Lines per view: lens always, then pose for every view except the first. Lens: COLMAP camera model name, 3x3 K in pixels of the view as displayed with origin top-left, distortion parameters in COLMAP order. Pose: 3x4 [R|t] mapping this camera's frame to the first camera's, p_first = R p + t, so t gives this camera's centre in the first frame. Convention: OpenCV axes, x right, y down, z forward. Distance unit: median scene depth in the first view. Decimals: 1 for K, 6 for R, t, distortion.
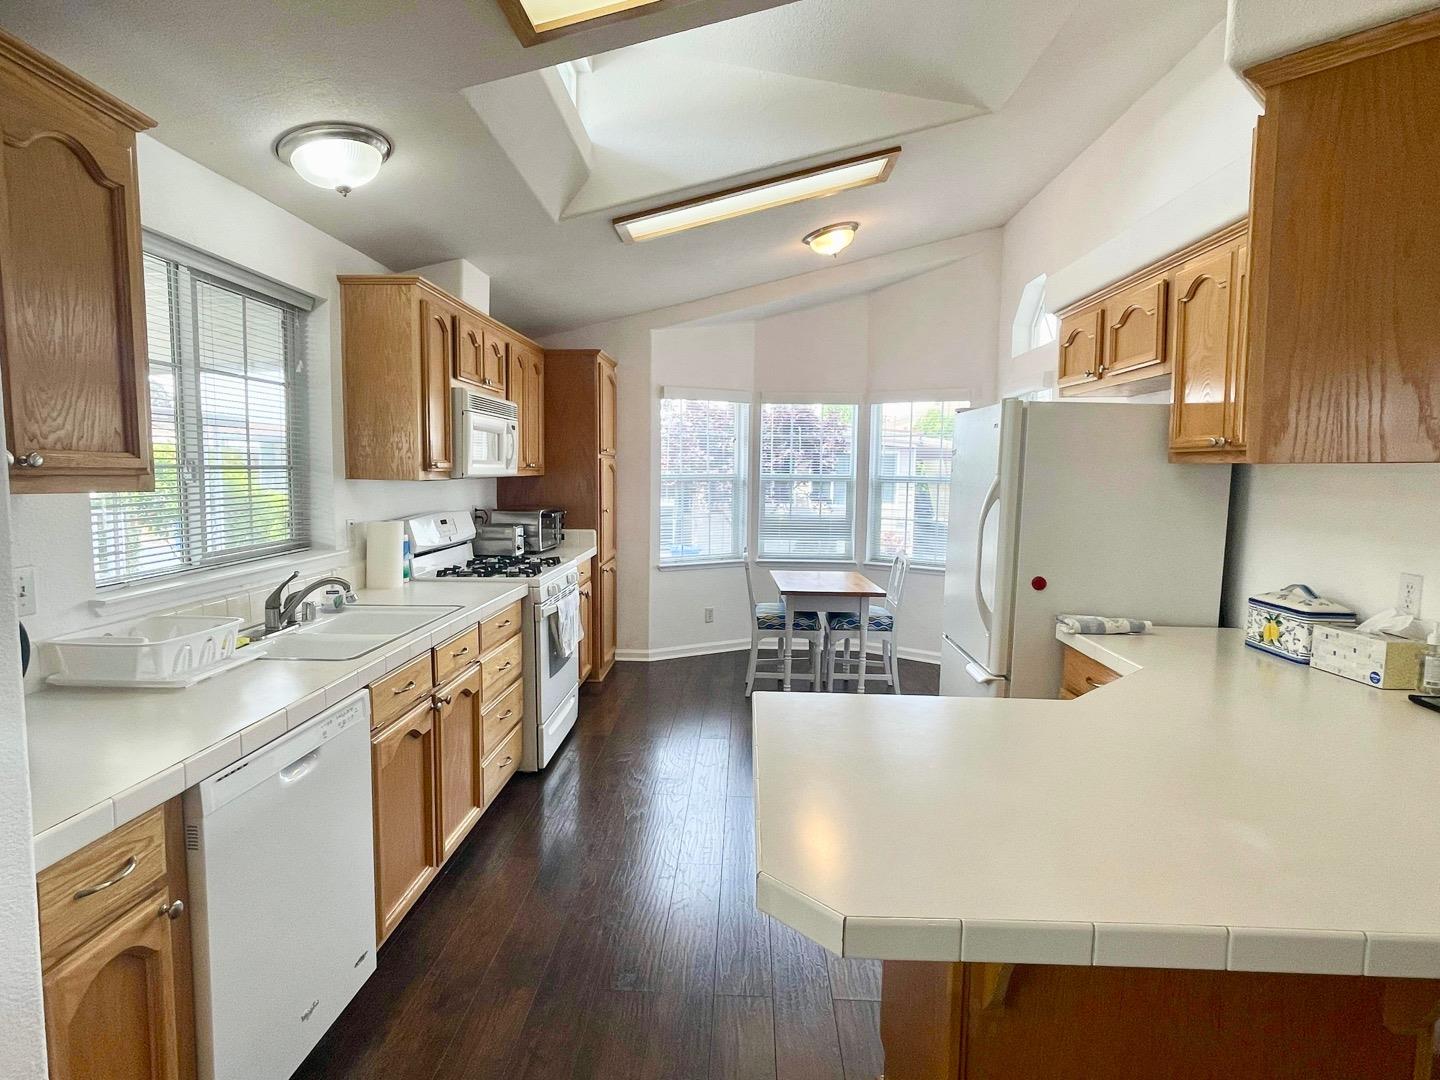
lens RADIAL K [[780.9, 0, 705.8], [0, 780.9, 544.4], [0, 0, 1]] dist [-0.005519, -0.001047]
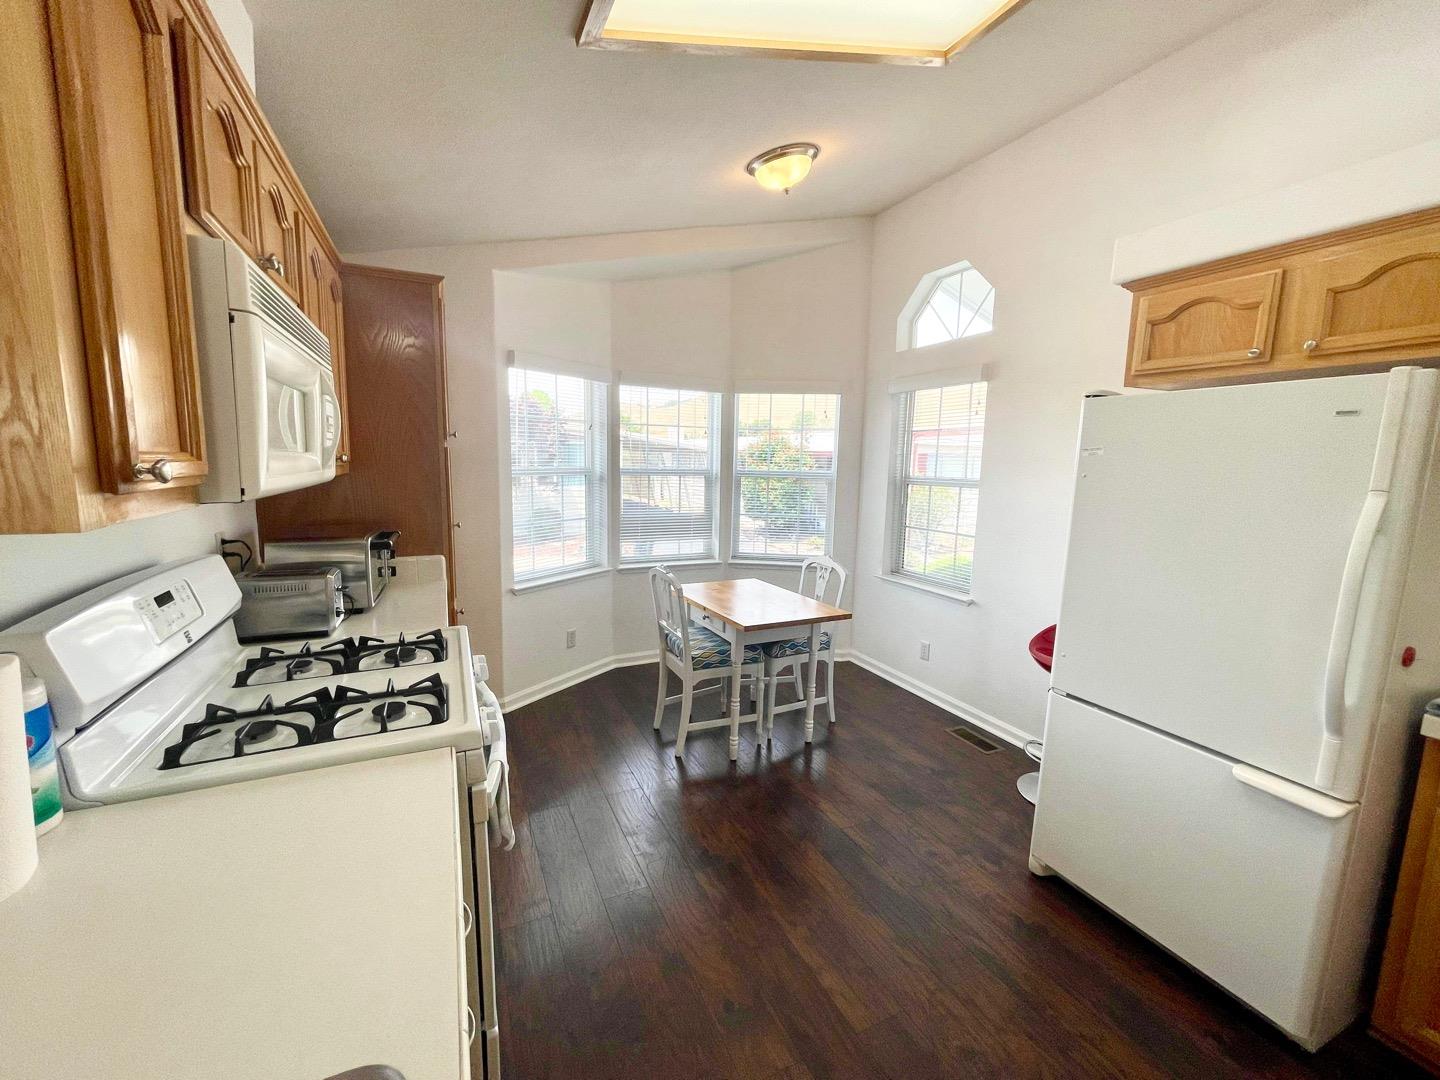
lens RADIAL K [[581.4, 0, 714.2], [0, 581.4, 541.0], [0, 0, 1]] dist [0.001654, 0.000214]
pose [[0.882610, -0.057057, 0.466630, -0.244962], [0.033612, 0.997726, 0.058421, -0.075091], [-0.468902, -0.035879, 0.882521, 0.656346]]
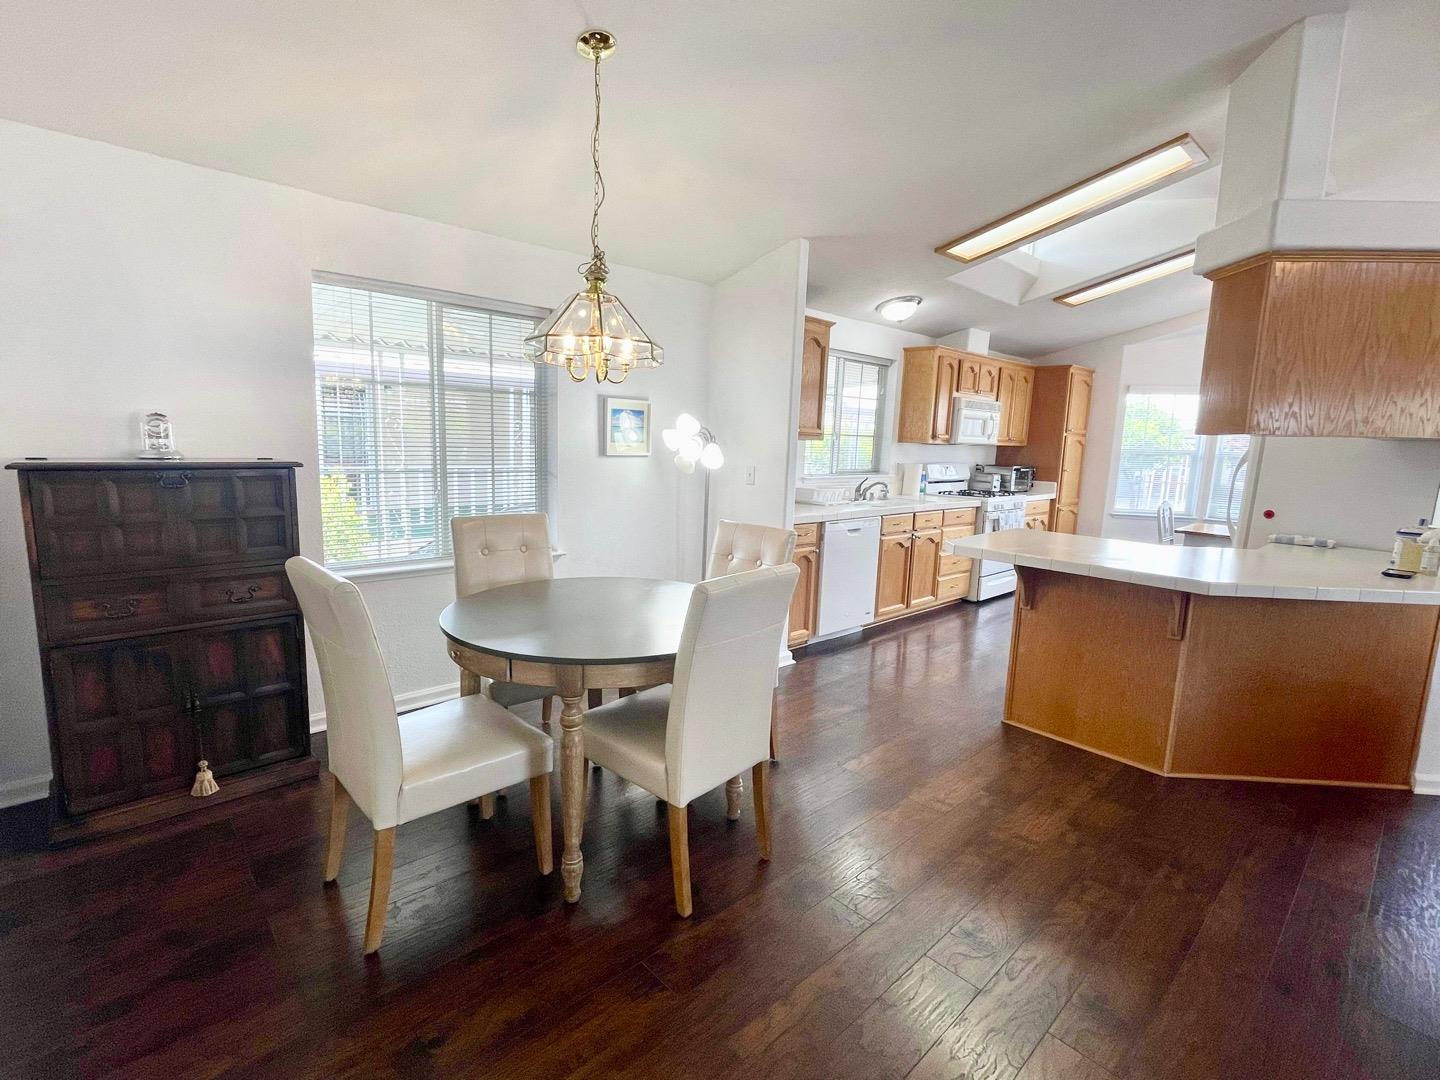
lens RADIAL K [[676.8, 0, 720.0], [0, 676.8, 540.0], [0, 0, 1]] dist [0.000115, 0.000170]
pose [[0.722002, 0.119043, -0.681573, 0.442081], [-0.092098, 0.992857, 0.075850, 0.079000], [0.685733, 0.008007, 0.727809, -0.625563]]
